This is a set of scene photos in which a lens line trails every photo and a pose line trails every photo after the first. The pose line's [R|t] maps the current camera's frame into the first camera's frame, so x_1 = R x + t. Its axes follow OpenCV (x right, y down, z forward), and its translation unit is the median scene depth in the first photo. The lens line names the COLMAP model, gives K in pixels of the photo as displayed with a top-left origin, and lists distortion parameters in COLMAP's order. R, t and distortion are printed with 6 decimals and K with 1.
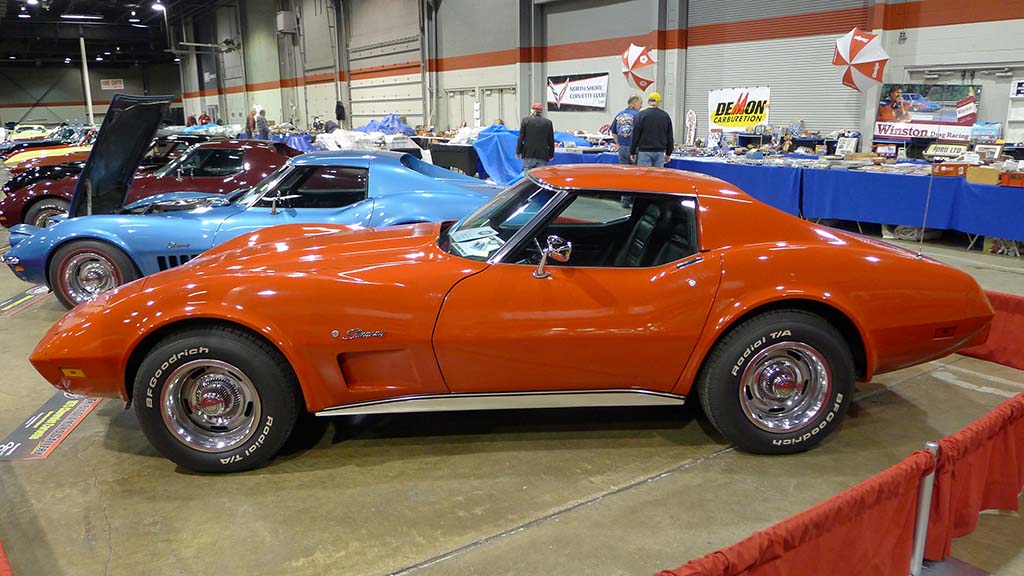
lens RADIAL K [[763.8, 0, 513.8], [0, 763.8, 287.7], [0, 0, 1]] dist [-0.038547, 0.010889]
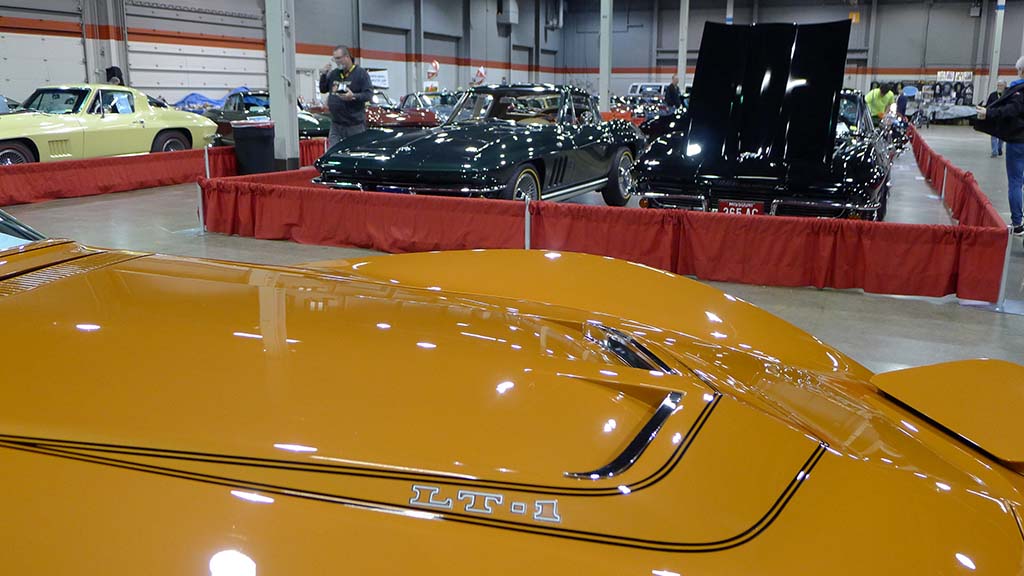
lens RADIAL K [[845.9, 0, 513.3], [0, 845.9, 285.6], [0, 0, 1]] dist [-0.051980, 0.022775]
pose [[-0.528719, -0.164701, 0.832664, -1.687197], [0.205104, 0.927132, 0.313622, -0.338001], [-0.823643, 0.336600, -0.456412, 1.689063]]
